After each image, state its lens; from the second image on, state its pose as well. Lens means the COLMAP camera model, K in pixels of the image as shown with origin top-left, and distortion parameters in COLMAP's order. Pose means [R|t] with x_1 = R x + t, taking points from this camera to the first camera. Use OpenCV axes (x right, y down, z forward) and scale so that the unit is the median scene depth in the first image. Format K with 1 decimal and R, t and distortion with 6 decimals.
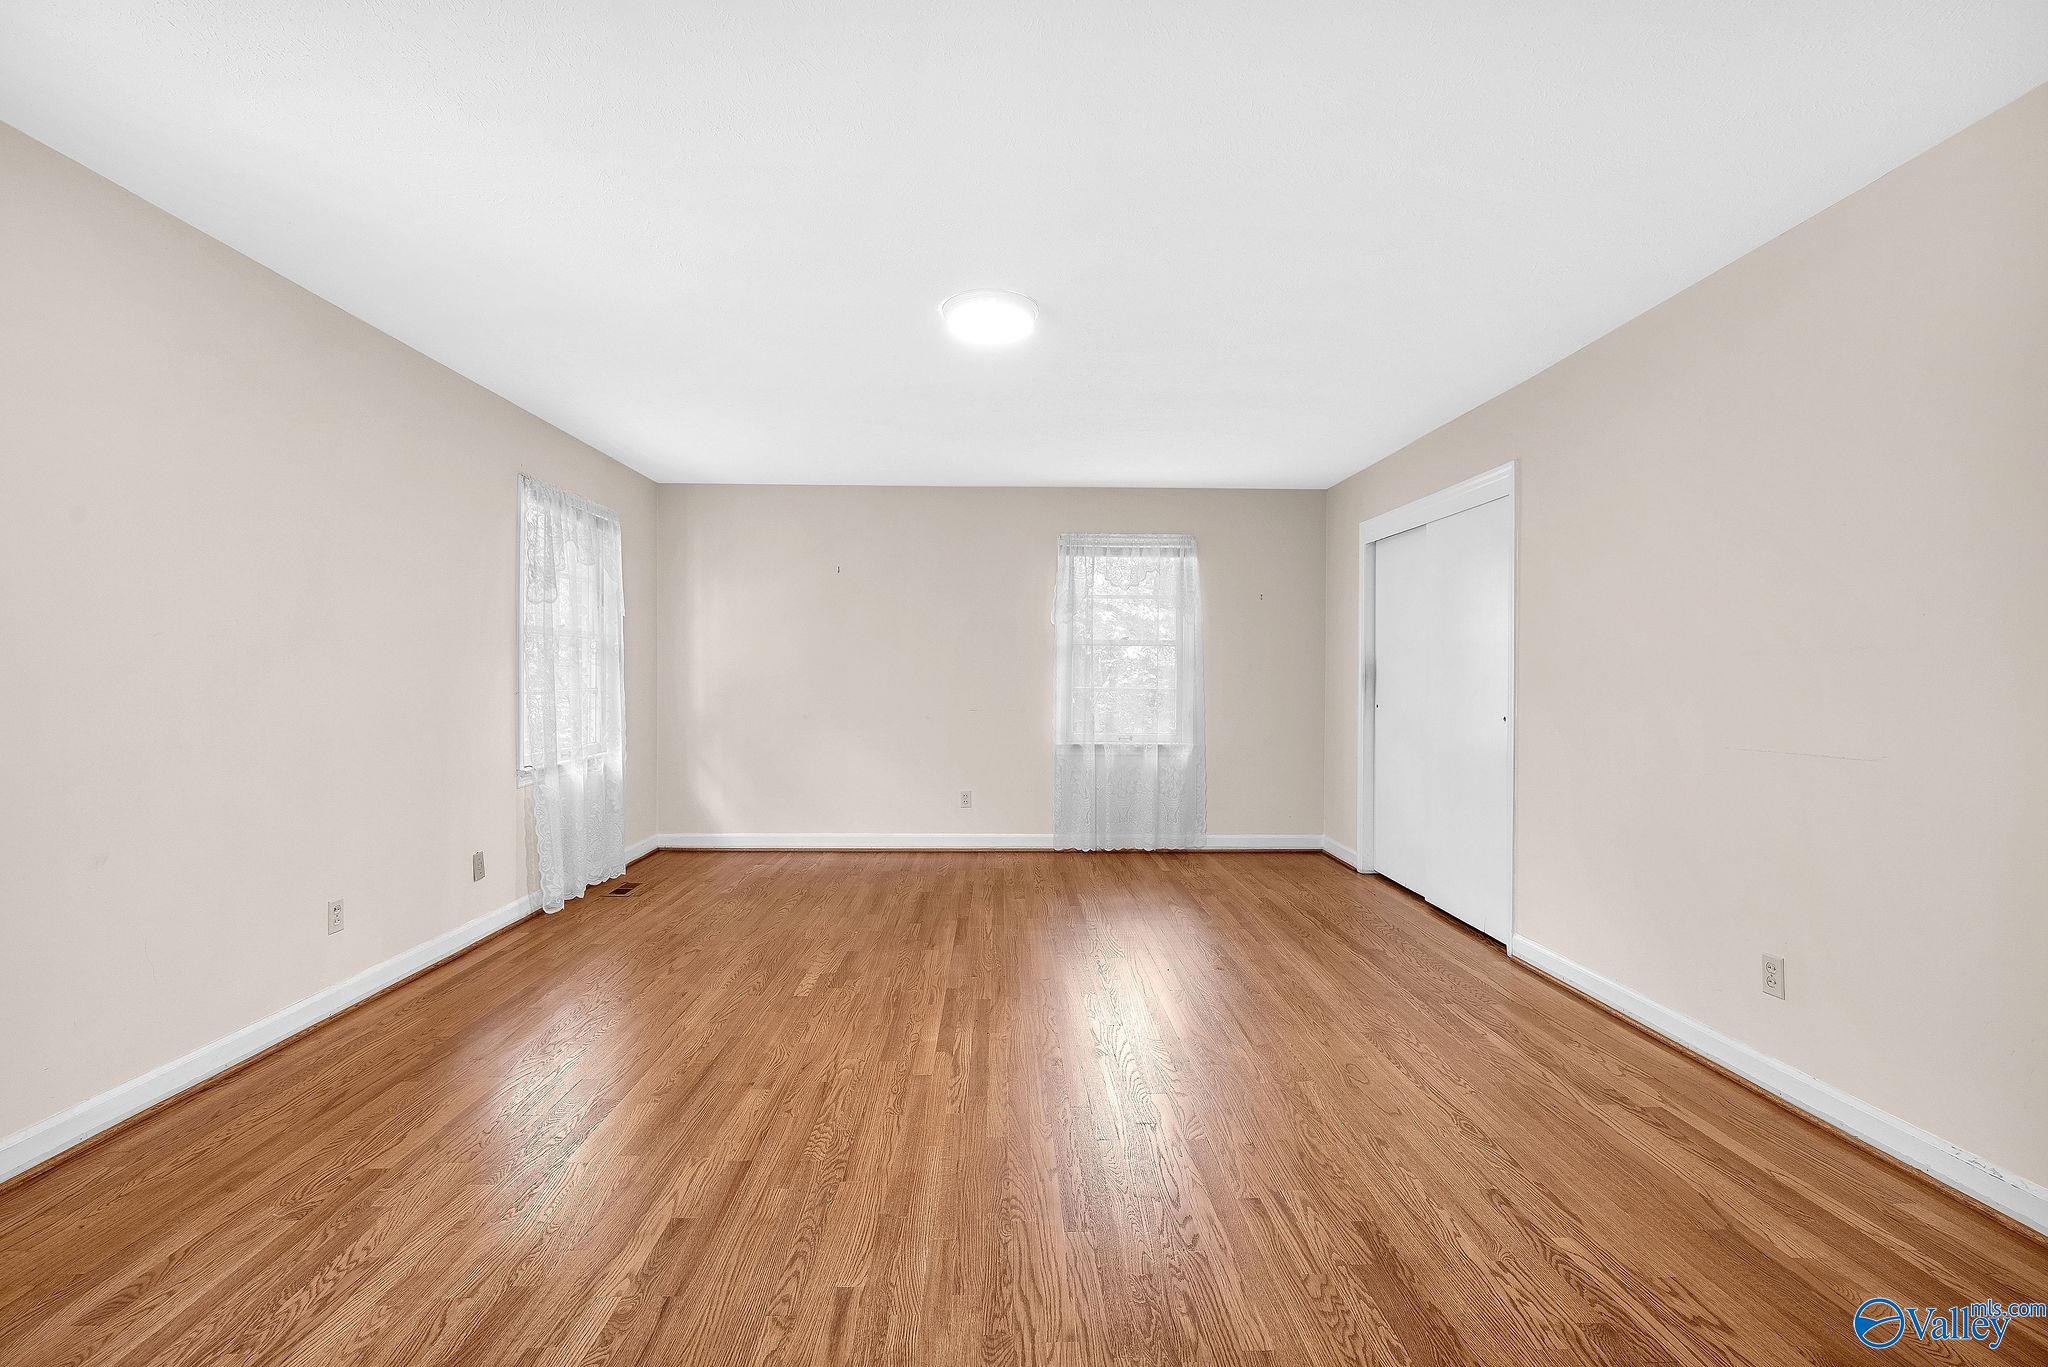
lens RADIAL K [[871.0, 0, 1016.2], [0, 871.0, 678.0], [0, 0, 1]] dist [0.000417, -0.000494]
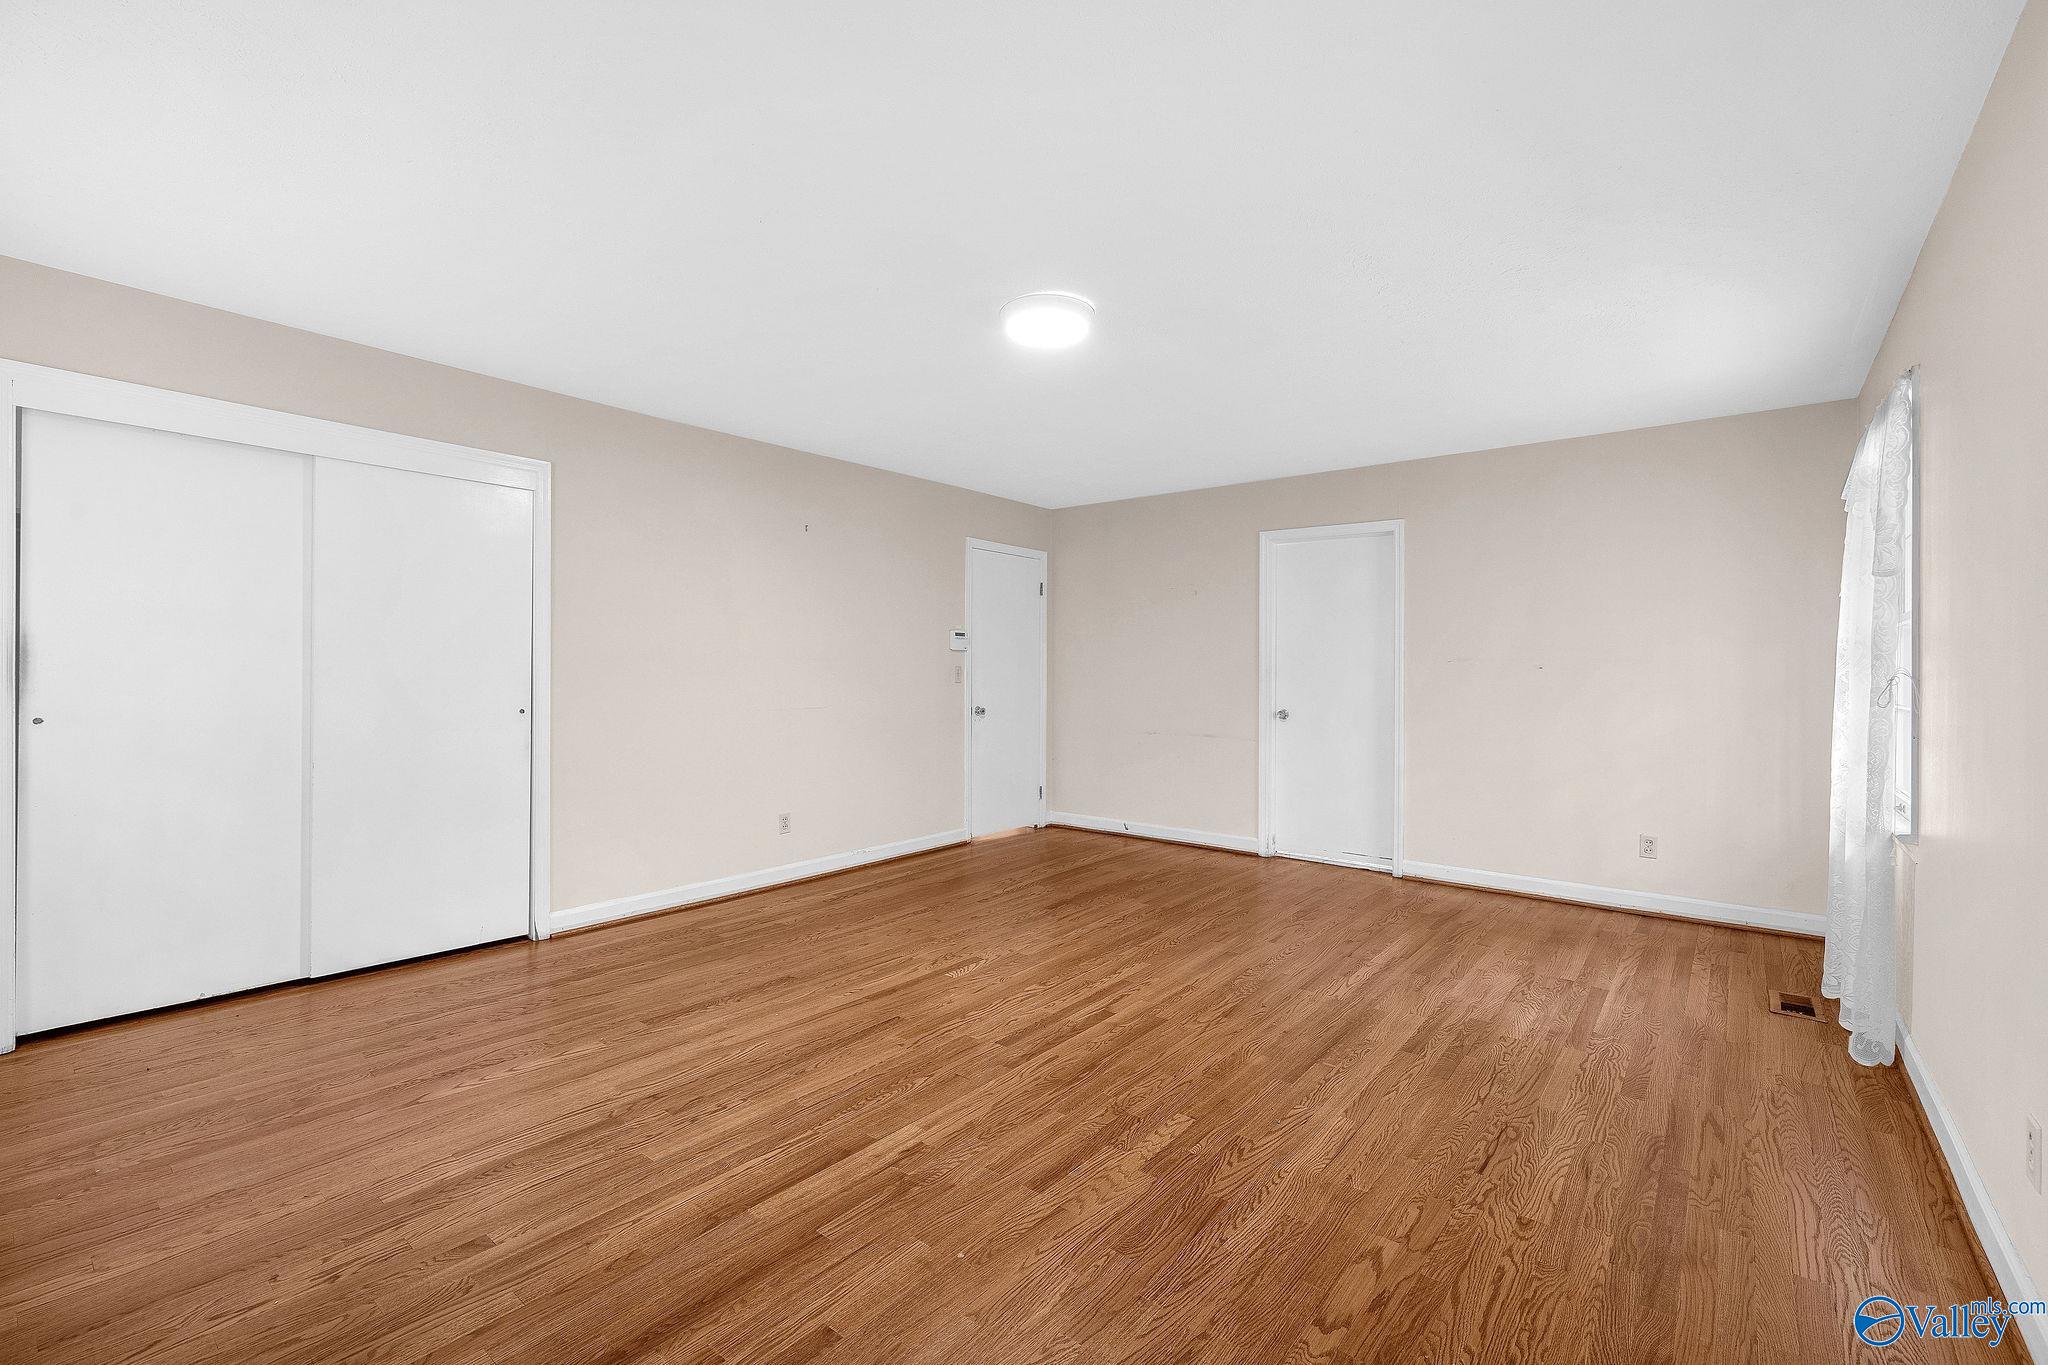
lens RADIAL K [[889.1, 0, 1010.4], [0, 889.1, 672.1], [0, 0, 1]] dist [0.001441, -0.000150]
pose [[-0.757886, -0.009073, 0.652324, -0.480097], [-0.011644, 0.999932, 0.000380, -0.001968], [-0.652283, -0.007308, -0.757941, 1.293934]]
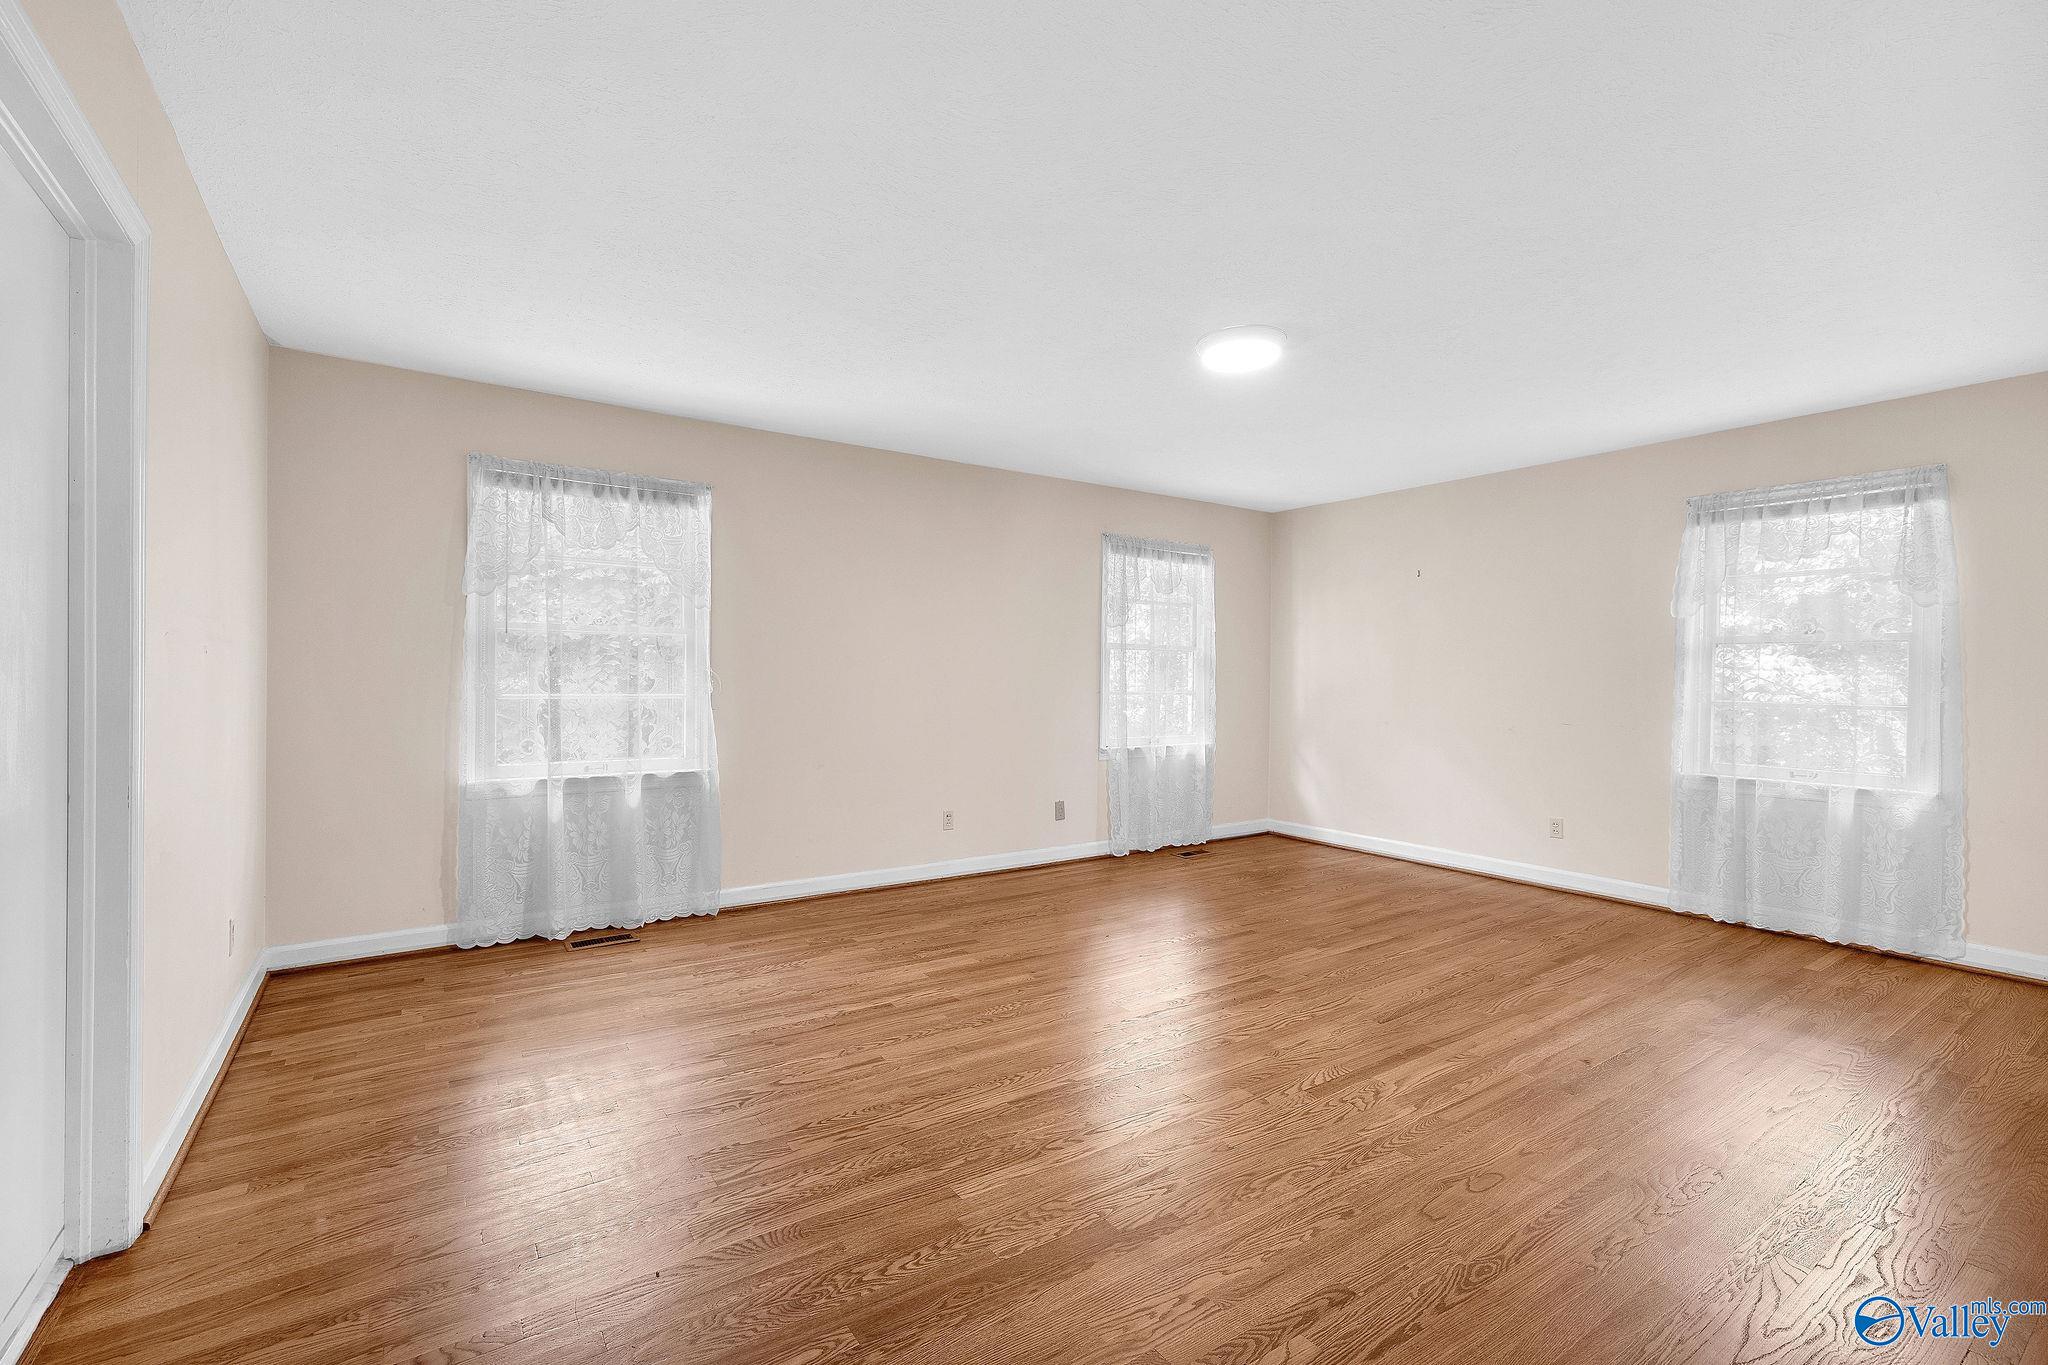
lens RADIAL K [[871.0, 0, 1016.2], [0, 871.0, 677.0], [0, 0, 1]] dist [0.000417, -0.000494]
pose [[0.547708, 0.001909, -0.836667, 0.520478], [-0.007563, 0.999968, -0.002669, -0.003709], [0.836635, 0.007790, 0.547705, 0.124683]]
